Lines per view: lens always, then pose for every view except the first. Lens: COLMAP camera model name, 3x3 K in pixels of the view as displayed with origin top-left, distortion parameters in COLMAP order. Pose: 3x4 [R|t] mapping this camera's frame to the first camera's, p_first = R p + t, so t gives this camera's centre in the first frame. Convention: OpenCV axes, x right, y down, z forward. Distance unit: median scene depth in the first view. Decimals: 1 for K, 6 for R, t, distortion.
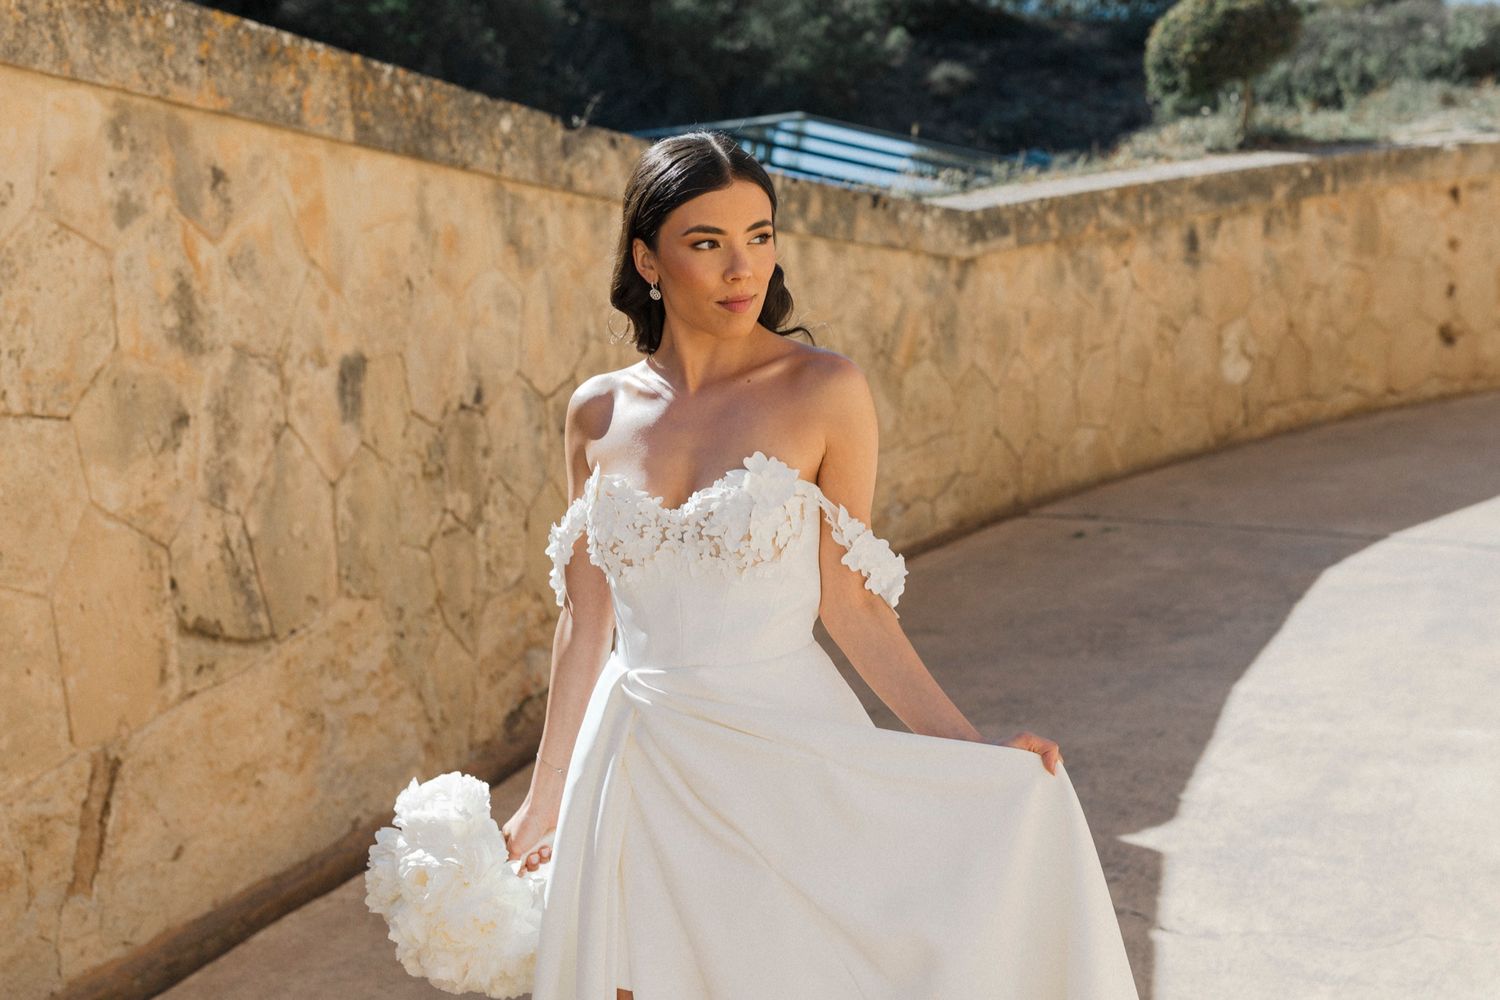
lens RADIAL K [[1753.0, 0, 863.1], [0, 1753.0, 425.1], [0, 0, 1]] dist [0.022620, 0.022508]
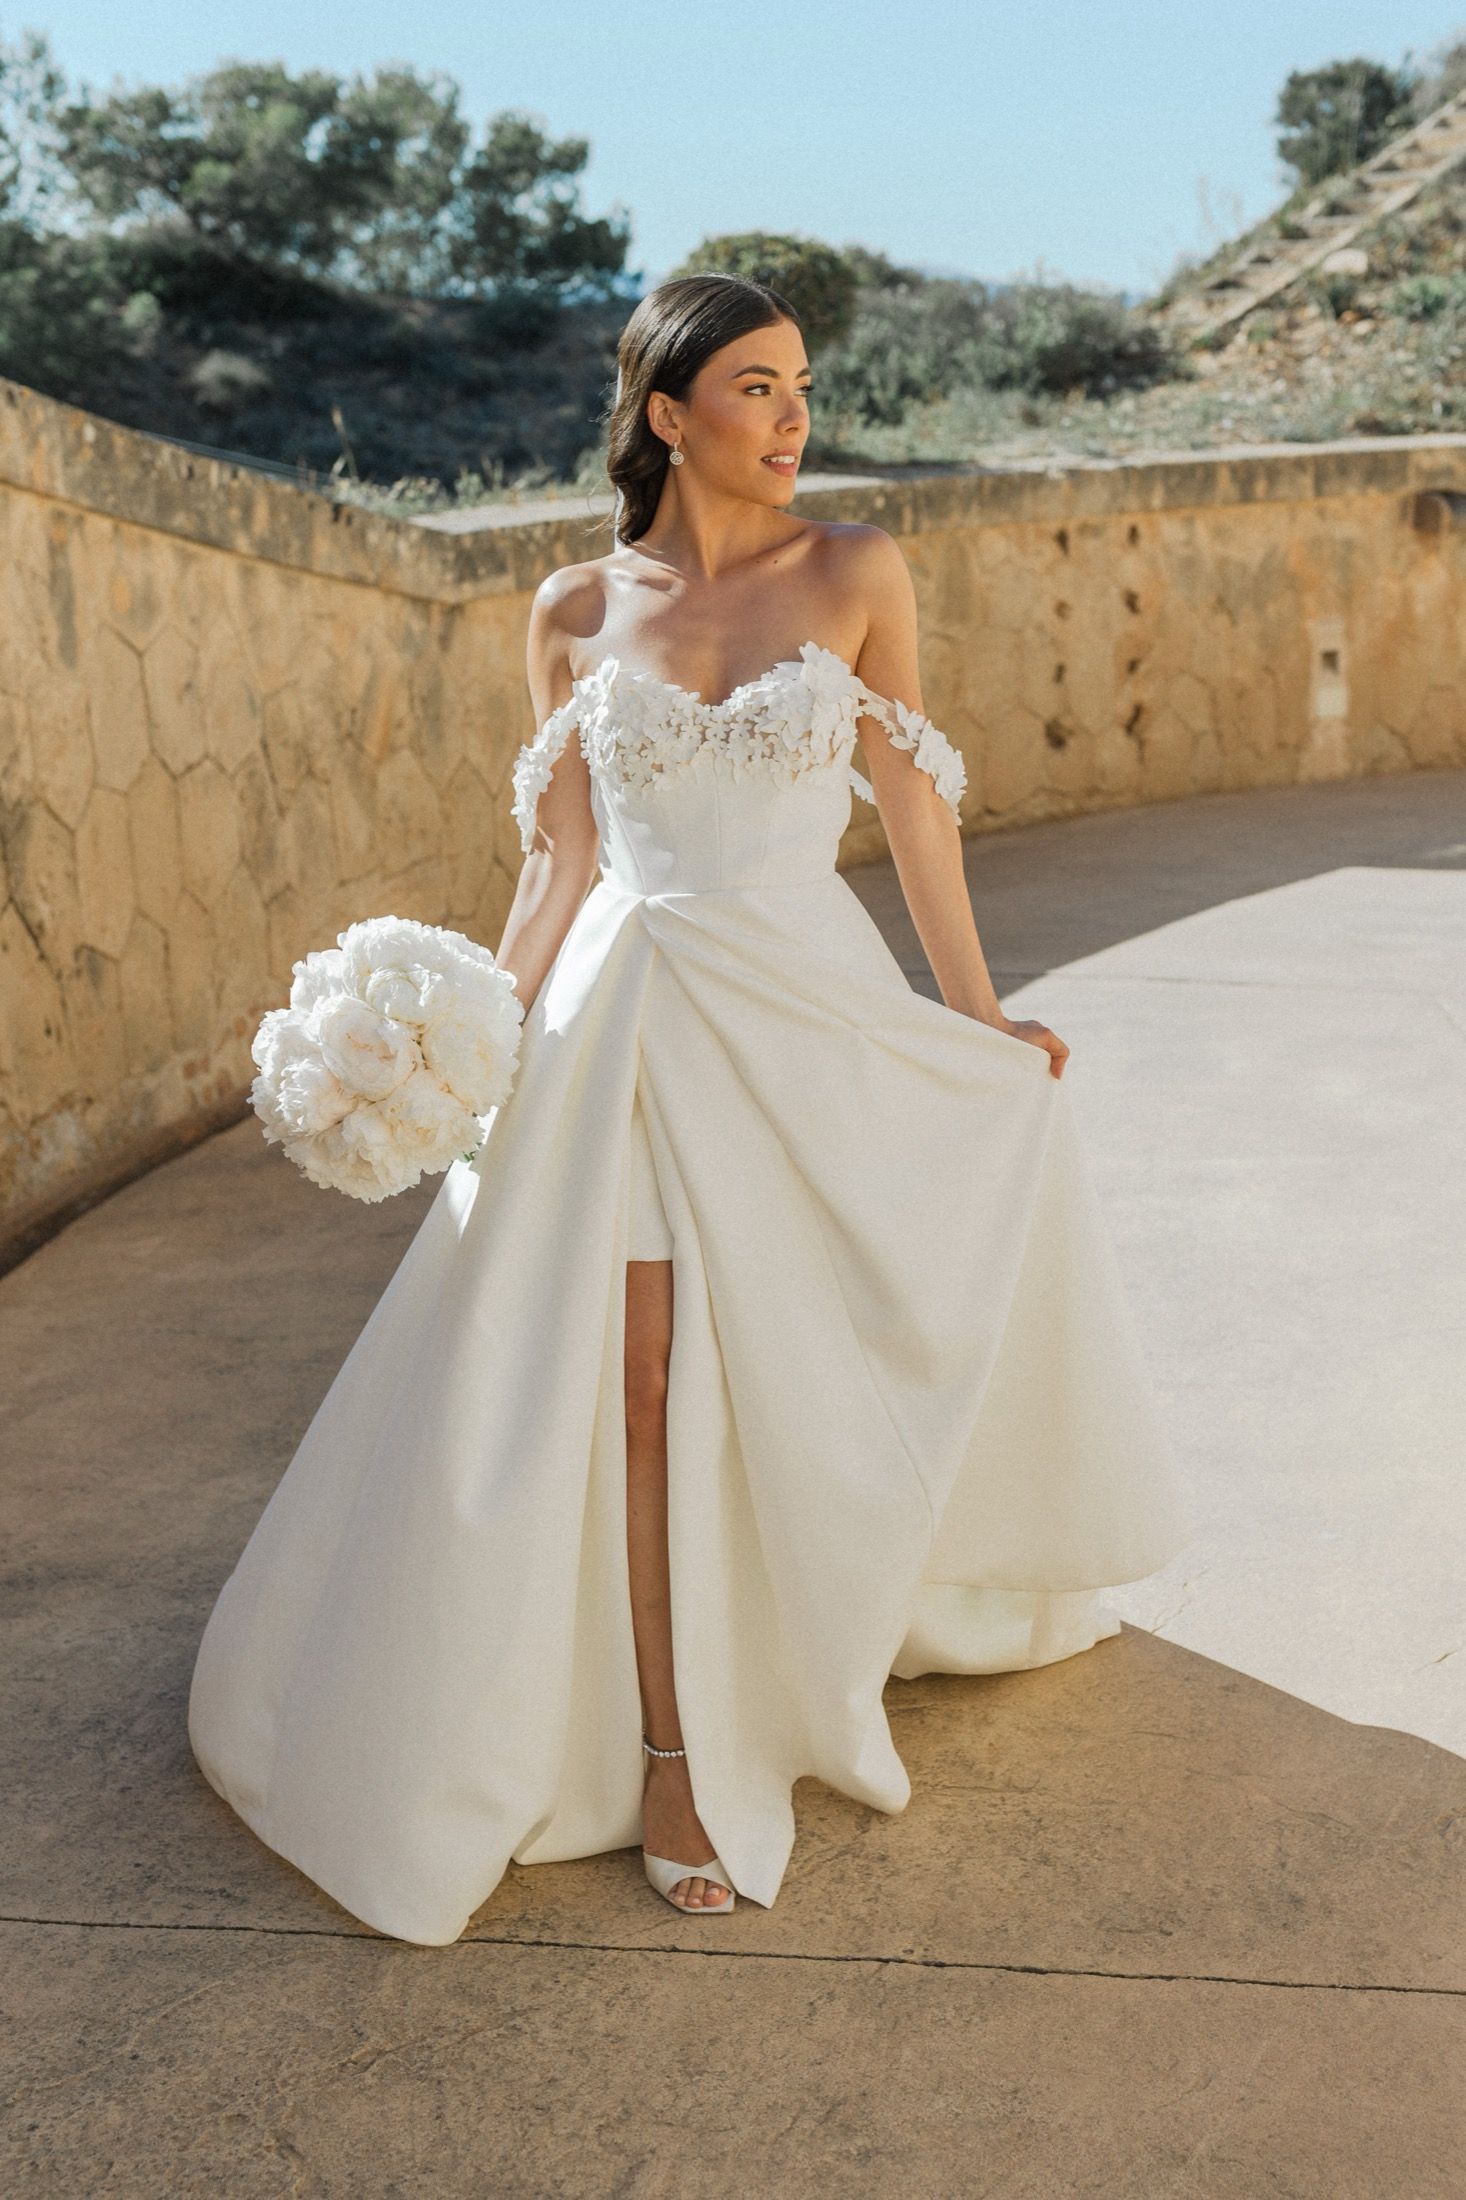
lens RADIAL K [[2663.7, 0, 874.3], [0, 2663.7, 1103.7], [0, 0, 1]] dist [0.028183, -0.008630]
pose [[0.955224, -0.044221, 0.292562, -0.095433], [0.026034, 0.997495, 0.065770, 0.035665], [-0.294737, -0.055208, 0.953982, -0.067400]]
